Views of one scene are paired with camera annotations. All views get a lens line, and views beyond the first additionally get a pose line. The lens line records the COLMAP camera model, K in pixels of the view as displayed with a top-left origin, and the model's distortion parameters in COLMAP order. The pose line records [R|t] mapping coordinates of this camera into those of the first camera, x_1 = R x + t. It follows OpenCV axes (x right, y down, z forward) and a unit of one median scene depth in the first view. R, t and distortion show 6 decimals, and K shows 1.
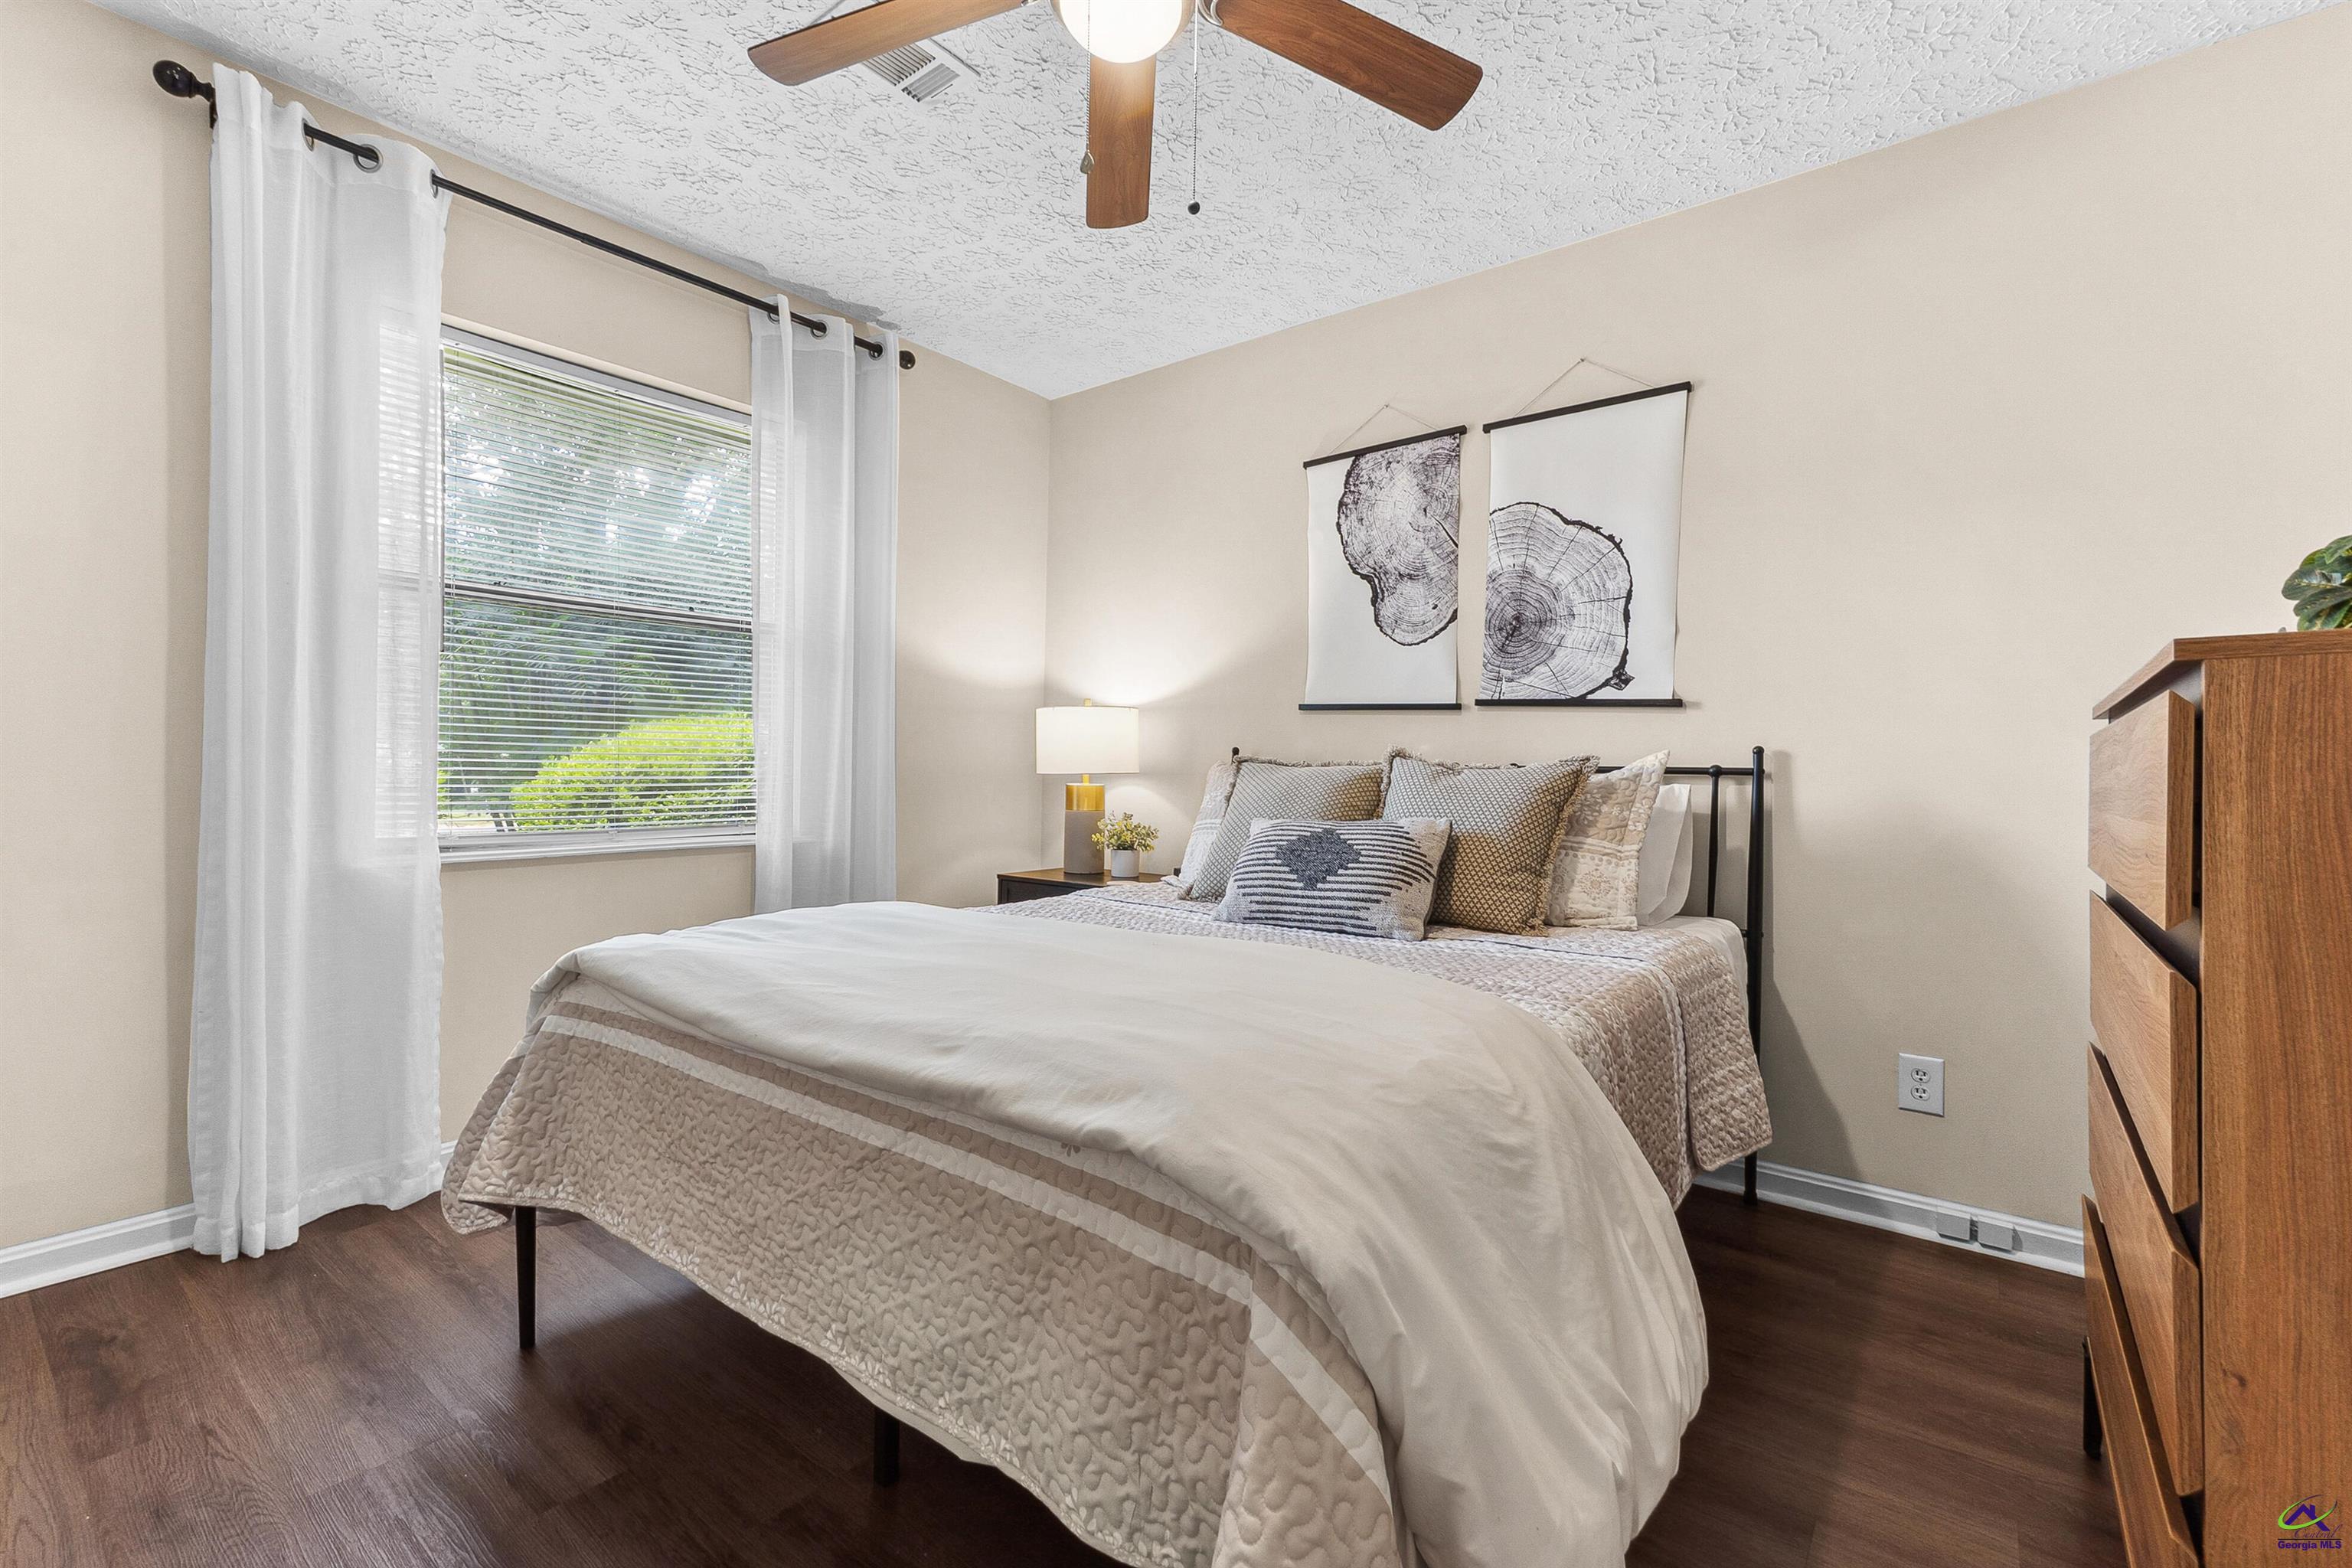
lens RADIAL K [[1035.4, 0, 1165.6], [0, 1035.4, 786.0], [0, 0, 1]] dist [-0.001261, 0.000011]
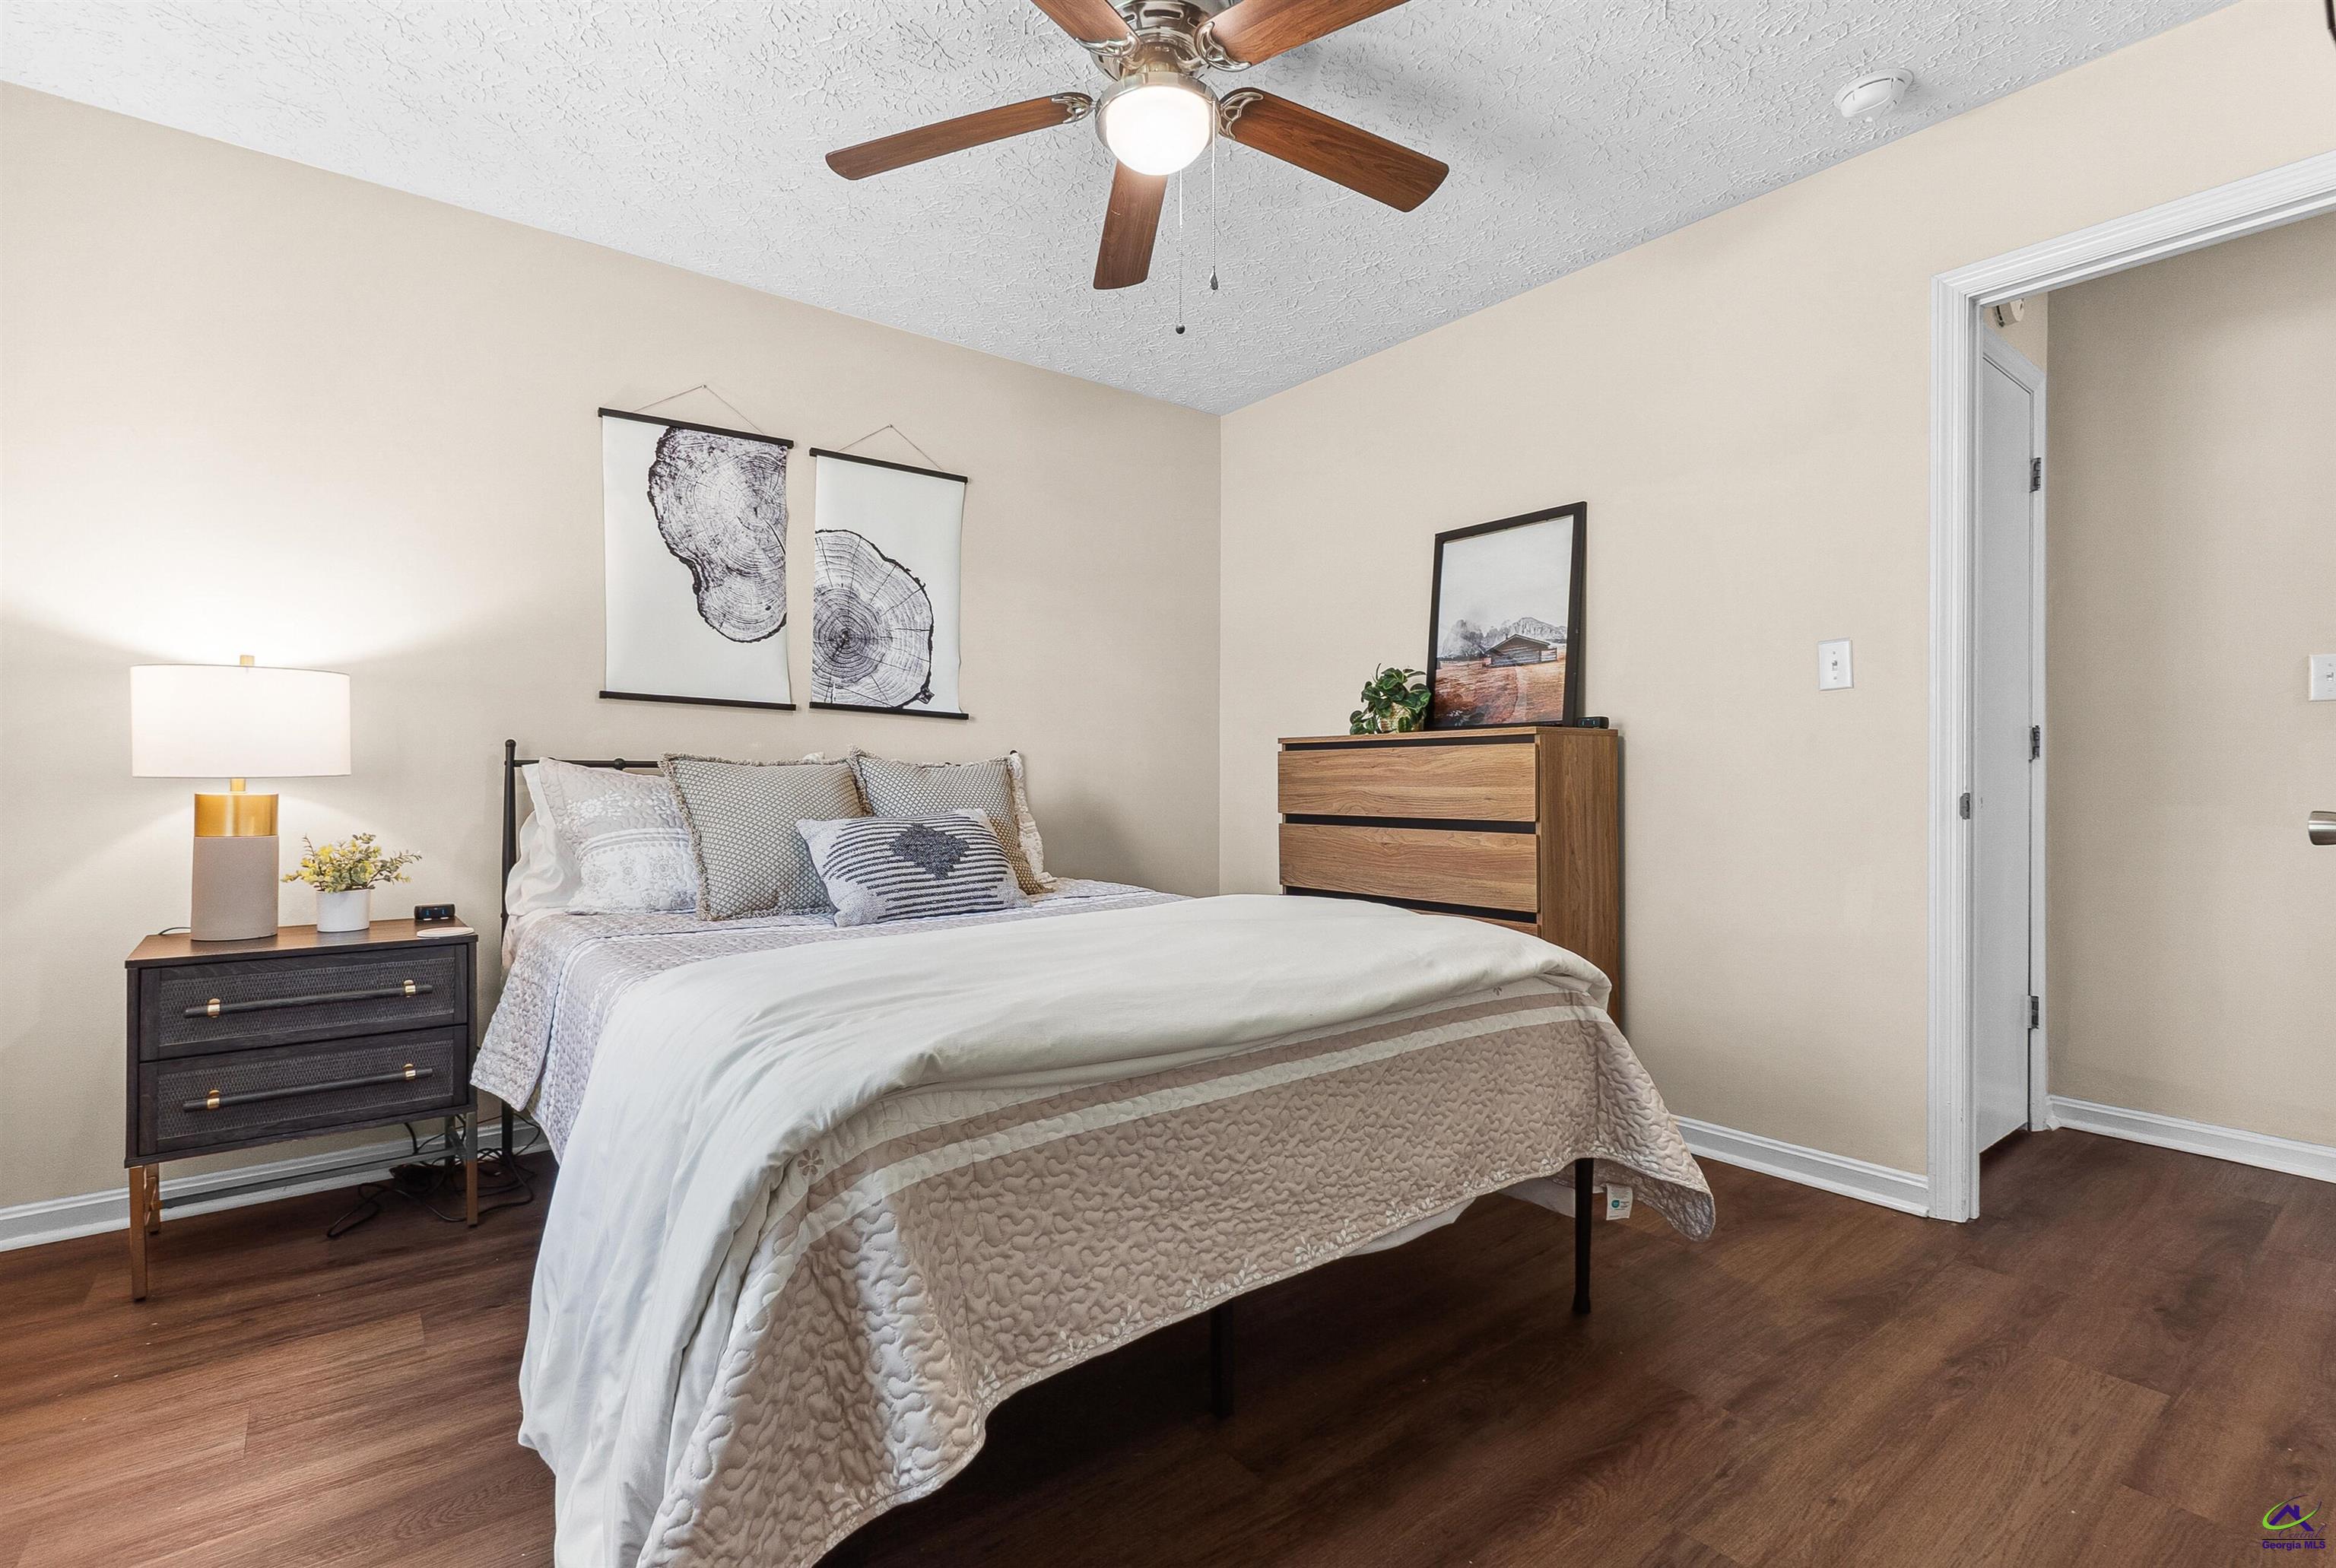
lens RADIAL K [[1031.5, 0, 1168.0], [0, 1031.5, 784.0], [0, 0, 1]] dist [-0.000566, -0.000065]
pose [[0.243523, -0.020621, 0.969676, -0.663249], [0.012524, 0.999757, 0.018116, -0.013299], [-0.969814, 0.007732, 0.243722, 0.386001]]
